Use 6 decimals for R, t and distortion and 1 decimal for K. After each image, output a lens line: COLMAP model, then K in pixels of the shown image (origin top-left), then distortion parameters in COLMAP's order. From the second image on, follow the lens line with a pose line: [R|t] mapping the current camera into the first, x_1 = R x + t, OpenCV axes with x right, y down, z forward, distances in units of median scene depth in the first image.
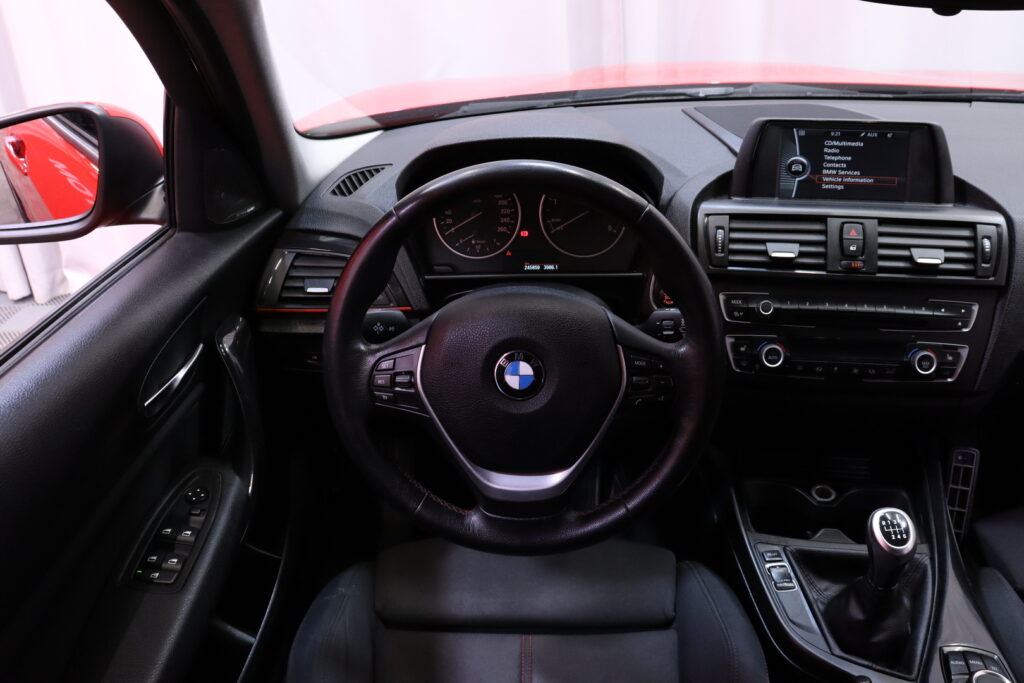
lens RADIAL K [[839.8, 0, 512.0], [0, 839.8, 341.5], [0, 0, 1]] dist [-0.180537, 0.169062]
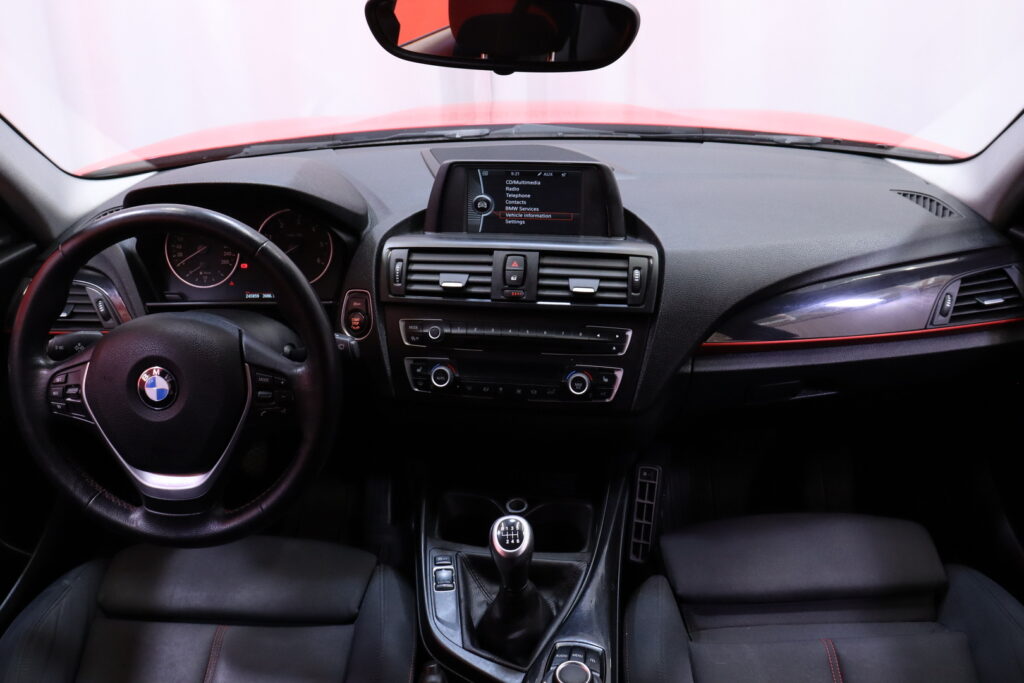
lens RADIAL K [[839.8, 0, 512.0], [0, 839.8, 341.5], [0, 0, 1]] dist [-0.180537, 0.169062]
pose [[0.999819, 0.008037, 0.017267, 0.393977], [-0.007449, 0.999400, -0.033814, 0.007902], [-0.017529, 0.033679, 0.999279, -0.116469]]
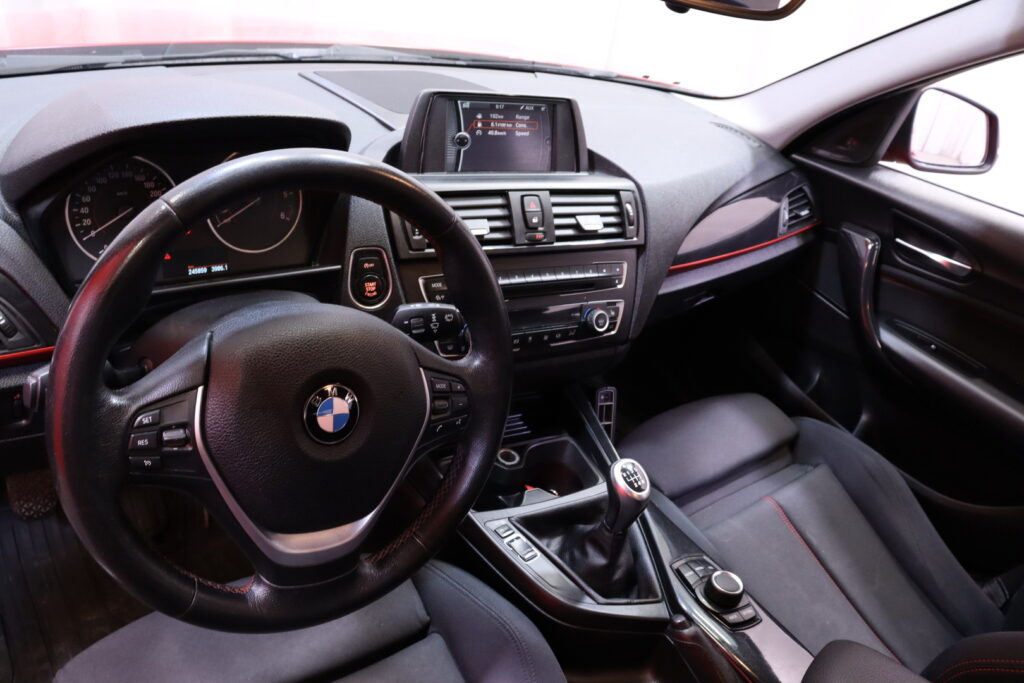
lens RADIAL K [[839.8, 0, 512.0], [0, 839.8, 341.5], [0, 0, 1]] dist [-0.180537, 0.169062]
pose [[0.747703, -0.156619, 0.645299, -0.306211], [0.116138, 0.987652, 0.105142, -0.077109], [-0.653799, -0.003671, 0.756660, 0.218759]]
